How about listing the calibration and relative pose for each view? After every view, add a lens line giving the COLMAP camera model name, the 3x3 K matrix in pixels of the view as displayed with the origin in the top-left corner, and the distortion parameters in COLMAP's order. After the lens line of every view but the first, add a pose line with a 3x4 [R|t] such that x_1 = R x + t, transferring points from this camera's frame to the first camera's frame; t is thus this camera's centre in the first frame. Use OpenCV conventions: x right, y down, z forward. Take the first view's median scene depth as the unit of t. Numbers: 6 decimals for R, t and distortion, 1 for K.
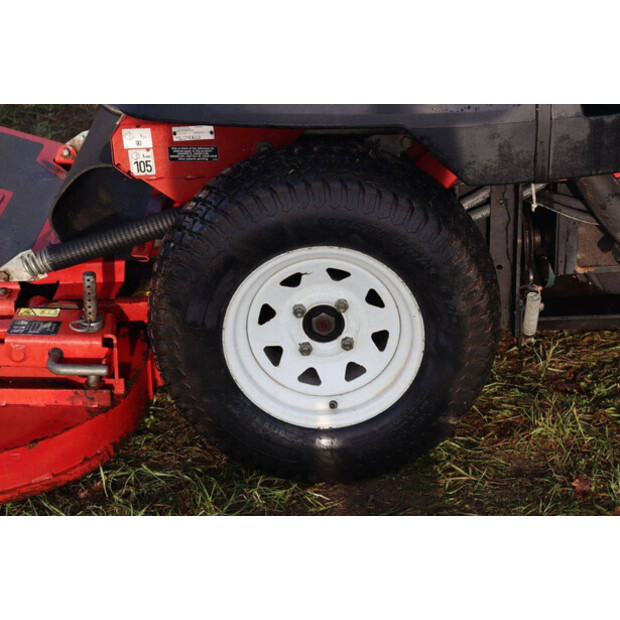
lens RADIAL K [[1286.0, 0, 312.5], [0, 1286.0, 308.7], [0, 0, 1]] dist [0.326566, 0.000000]
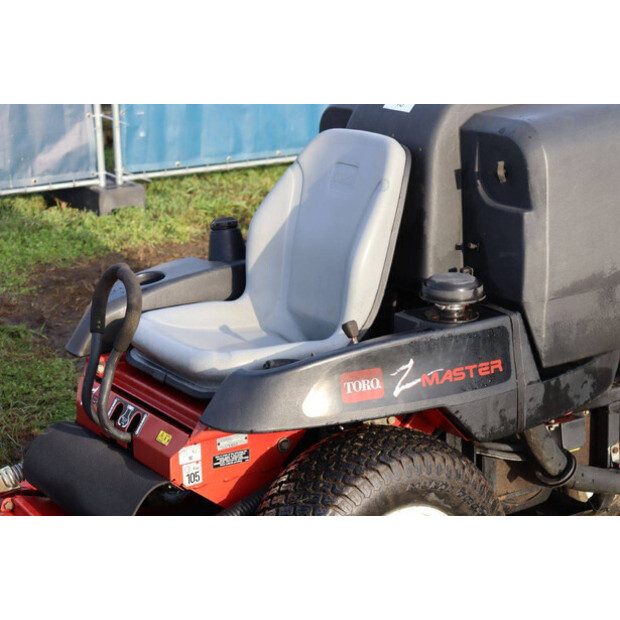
lens RADIAL K [[1439.8, 0, 315.2], [0, 1439.8, 313.9], [0, 0, 1]] dist [0.435999, 0.000000]
pose [[0.836194, -0.114489, 0.536350, -0.720567], [0.216509, 0.967447, -0.131037, -0.058372], [-0.503888, 0.225697, 0.833762, -0.161841]]
